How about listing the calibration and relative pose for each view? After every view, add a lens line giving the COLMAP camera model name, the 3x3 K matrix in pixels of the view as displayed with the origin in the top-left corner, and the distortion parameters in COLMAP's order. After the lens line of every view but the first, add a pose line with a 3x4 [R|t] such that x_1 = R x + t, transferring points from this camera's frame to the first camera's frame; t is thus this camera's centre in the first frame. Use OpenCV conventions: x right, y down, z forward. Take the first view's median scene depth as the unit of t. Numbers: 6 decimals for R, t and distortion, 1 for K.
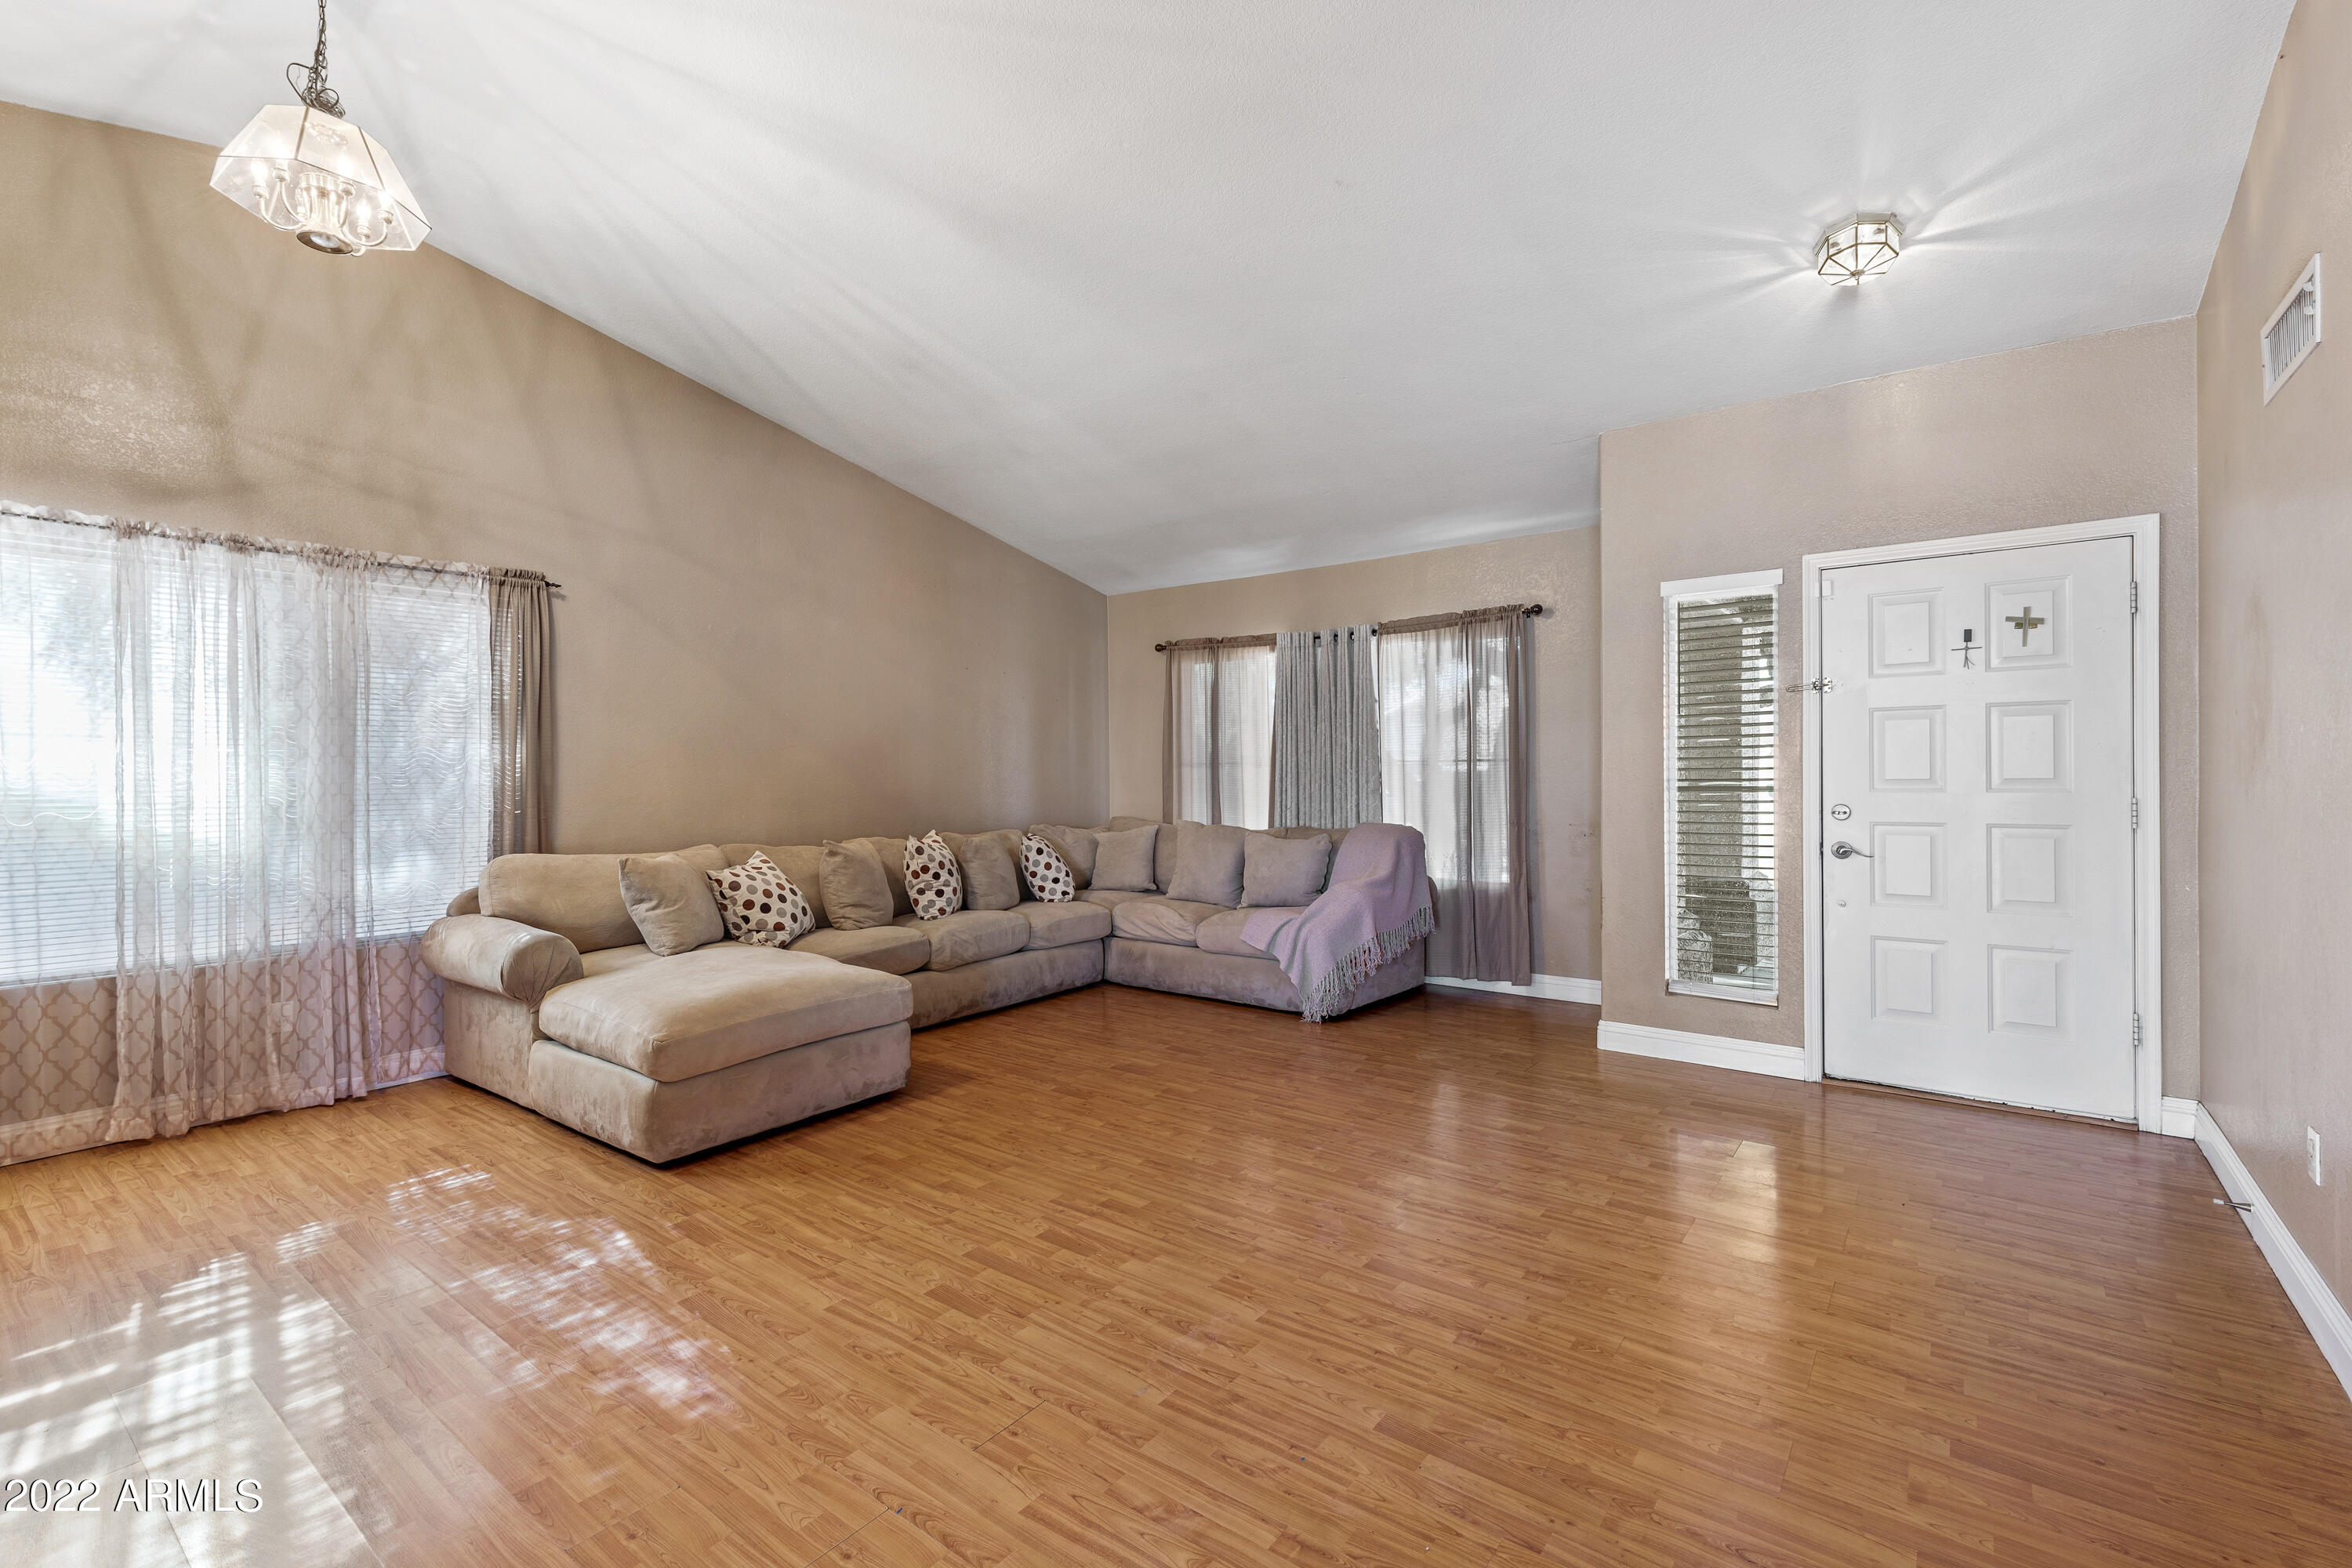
lens RADIAL K [[1020.7, 0, 1179.1], [0, 1020.7, 777.9], [0, 0, 1]] dist [0.022572, -0.010761]
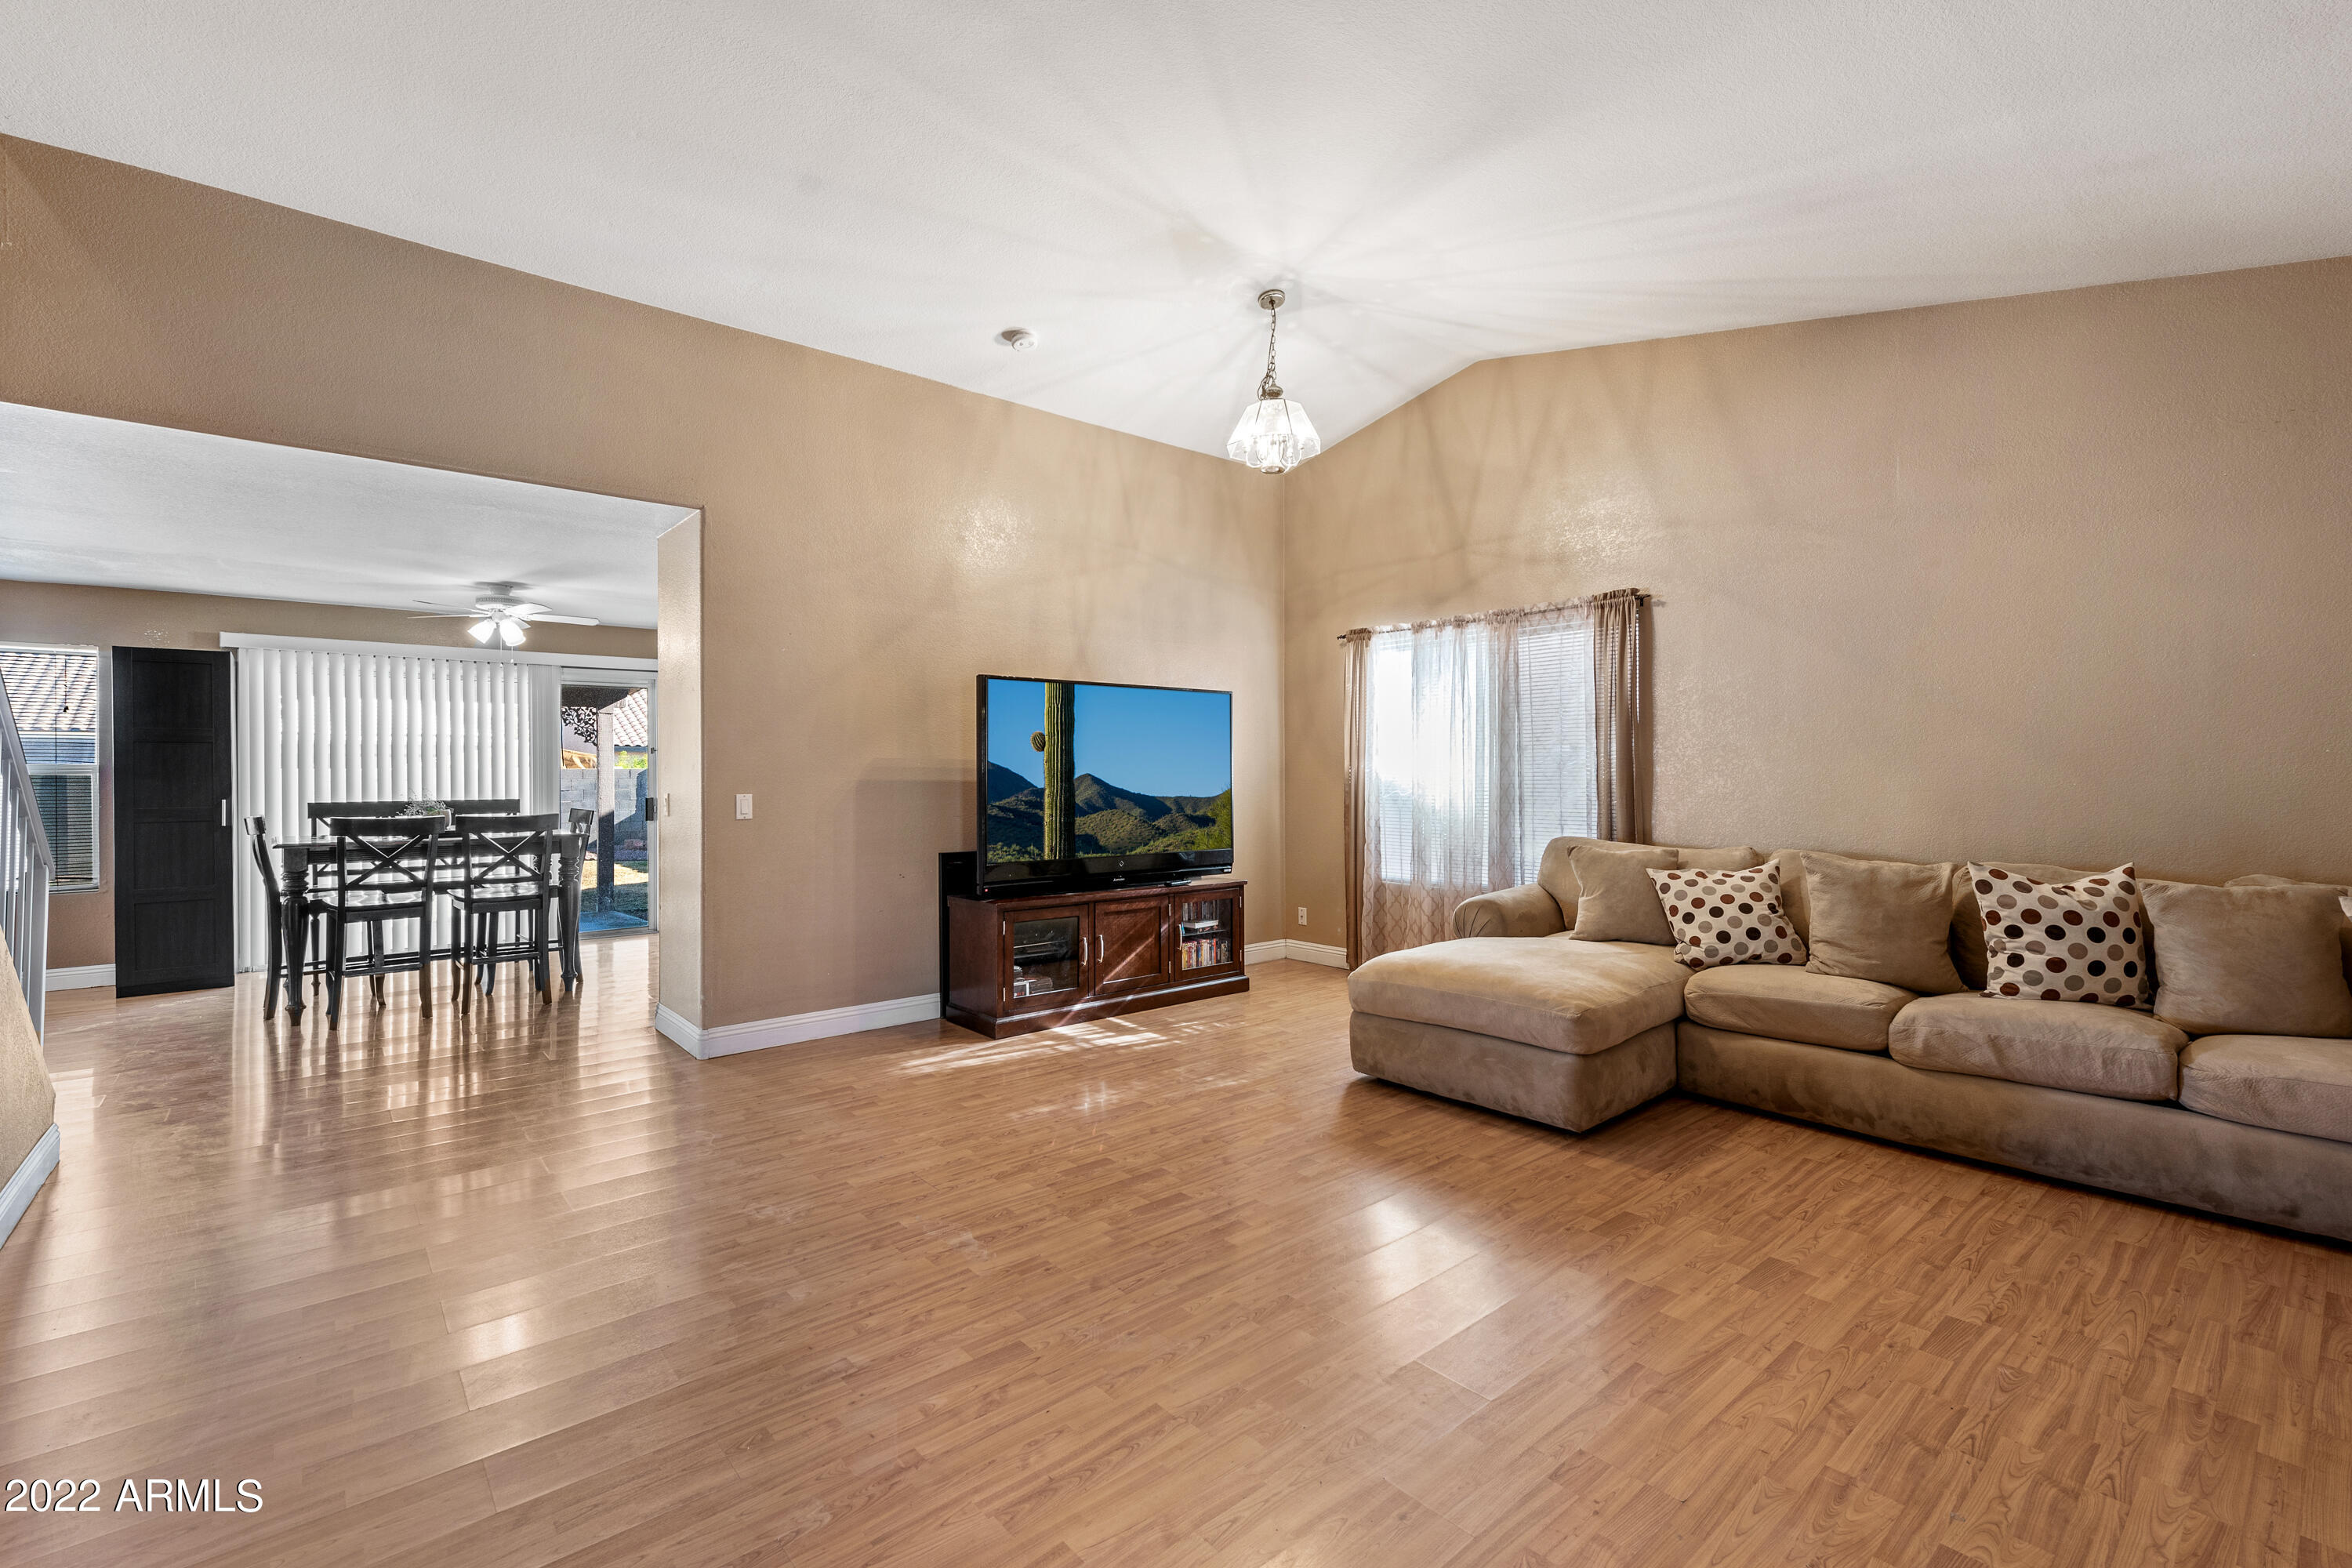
lens RADIAL K [[1020.7, 0, 1179.1], [0, 1020.7, 777.9], [0, 0, 1]] dist [0.022572, -0.010761]
pose [[-0.210100, 0.010050, -0.977628, 0.682327], [0.001910, 0.999949, 0.009869, -0.007124], [0.977678, 0.000206, -0.210109, 0.898320]]
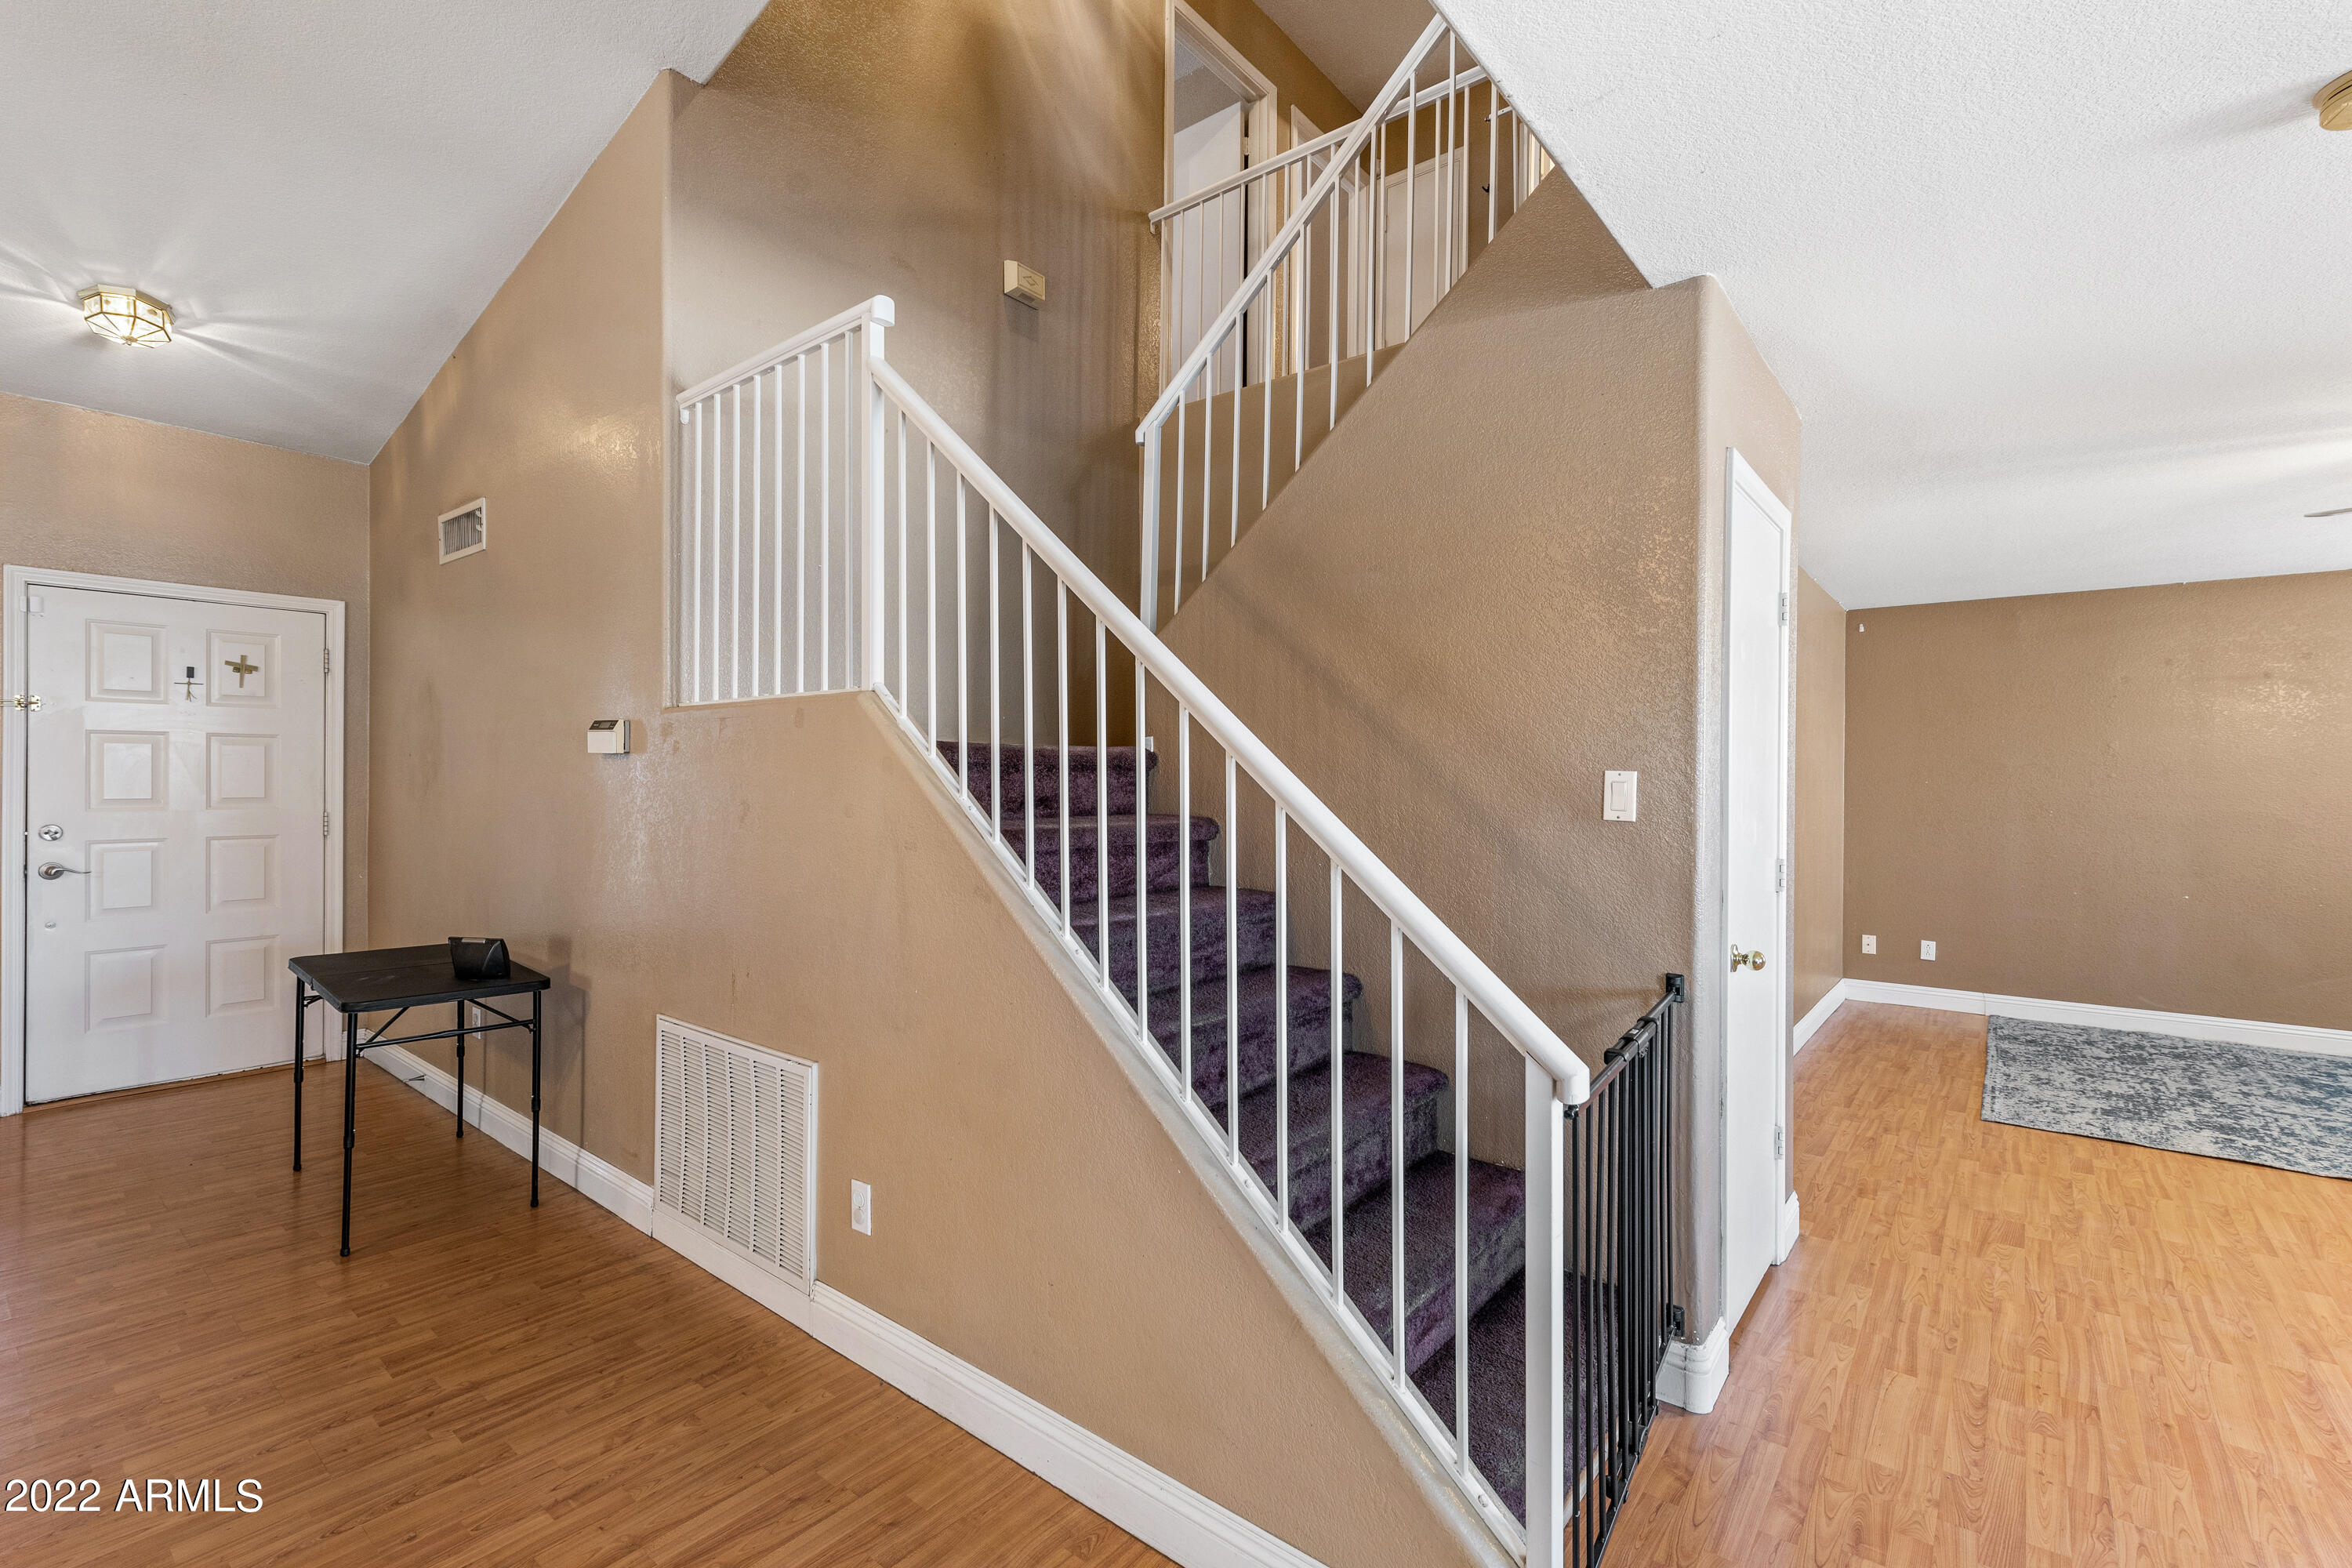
lens RADIAL K [[1037.9, 0, 1183.2], [0, 1037.9, 779.7], [0, 0, 1]] dist [0.003562, -0.000109]
pose [[0.022488, 0.003930, 0.999739, -0.399410], [-0.004569, 0.999982, -0.003828, -0.022261], [-0.999737, -0.004481, 0.022506, -0.136390]]
